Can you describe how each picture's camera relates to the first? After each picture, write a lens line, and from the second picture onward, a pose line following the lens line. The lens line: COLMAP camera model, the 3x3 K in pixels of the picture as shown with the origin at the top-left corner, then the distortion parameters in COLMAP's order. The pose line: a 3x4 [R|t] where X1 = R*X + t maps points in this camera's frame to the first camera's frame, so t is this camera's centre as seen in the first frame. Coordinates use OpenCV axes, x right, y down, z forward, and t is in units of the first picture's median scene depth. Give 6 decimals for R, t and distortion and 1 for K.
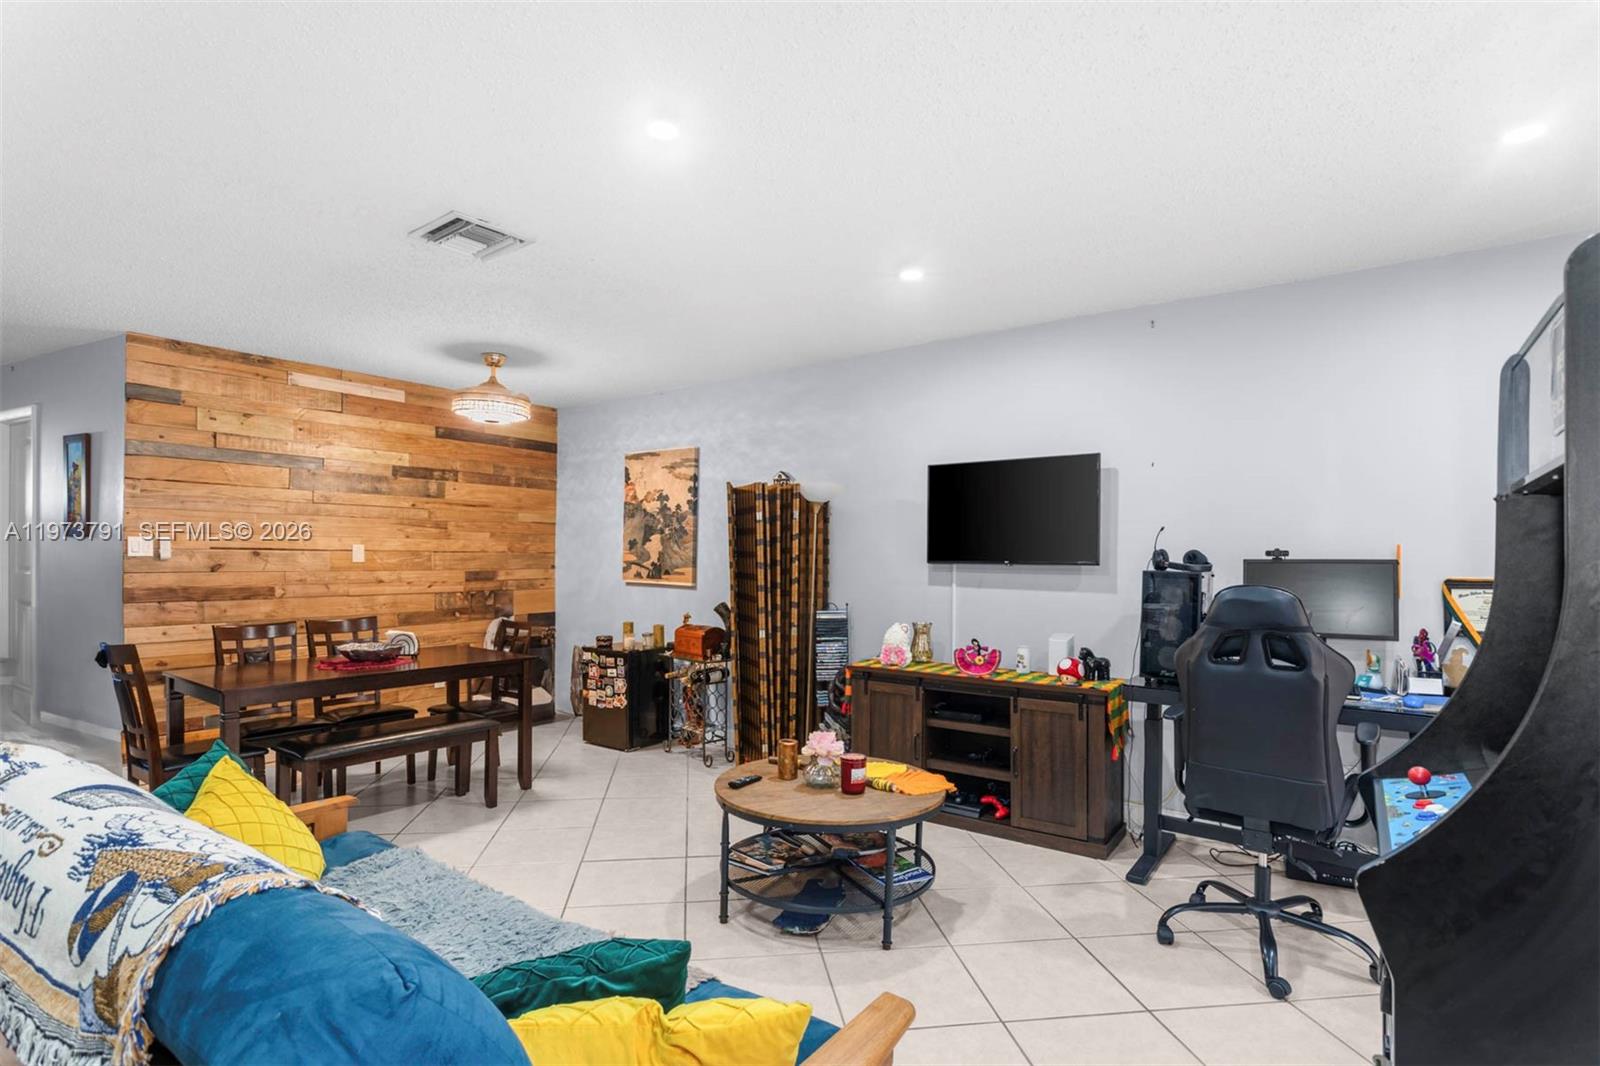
lens RADIAL K [[806.0, 0, 795.5], [0, 806.0, 545.5], [0, 0, 1]] dist [-0.015627, 0.001488]
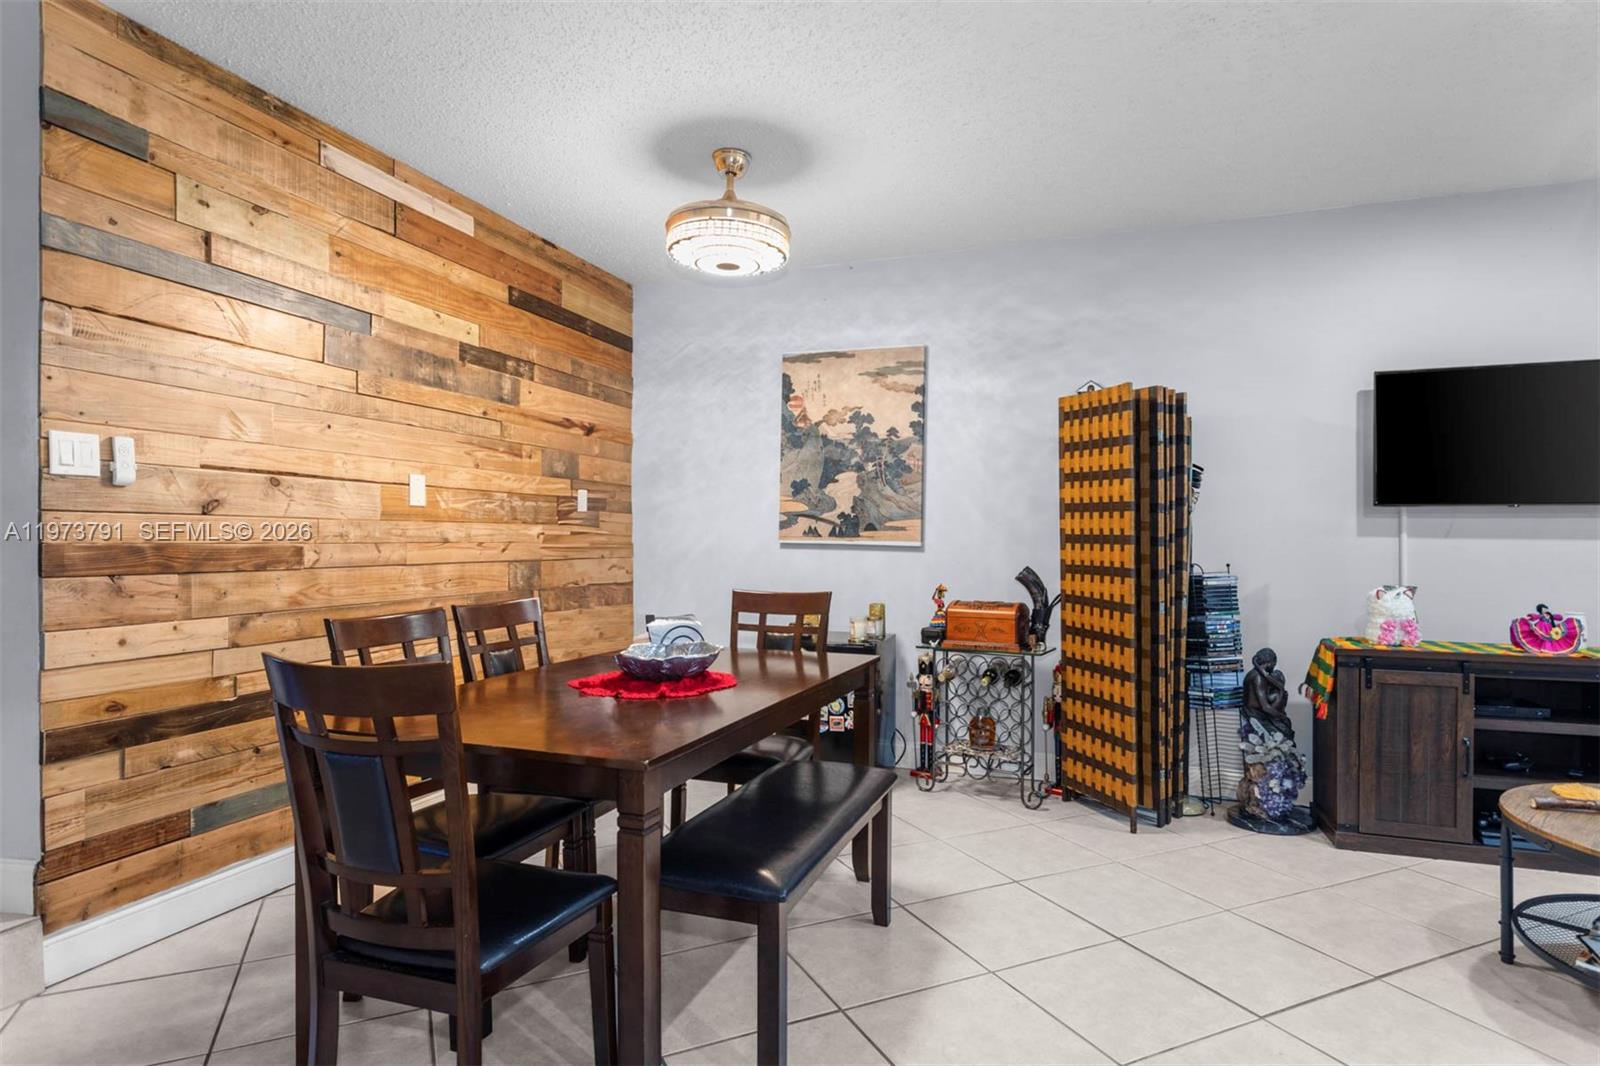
lens RADIAL K [[888.6, 0, 807.8], [0, 888.6, 531.2], [0, 0, 1]] dist [0.002002, -0.000660]
pose [[0.953301, 0.000034, 0.302020, -0.460271], [-0.002568, 0.999965, 0.007992, 0.032344], [-0.302009, -0.008395, 0.953268, 0.310149]]
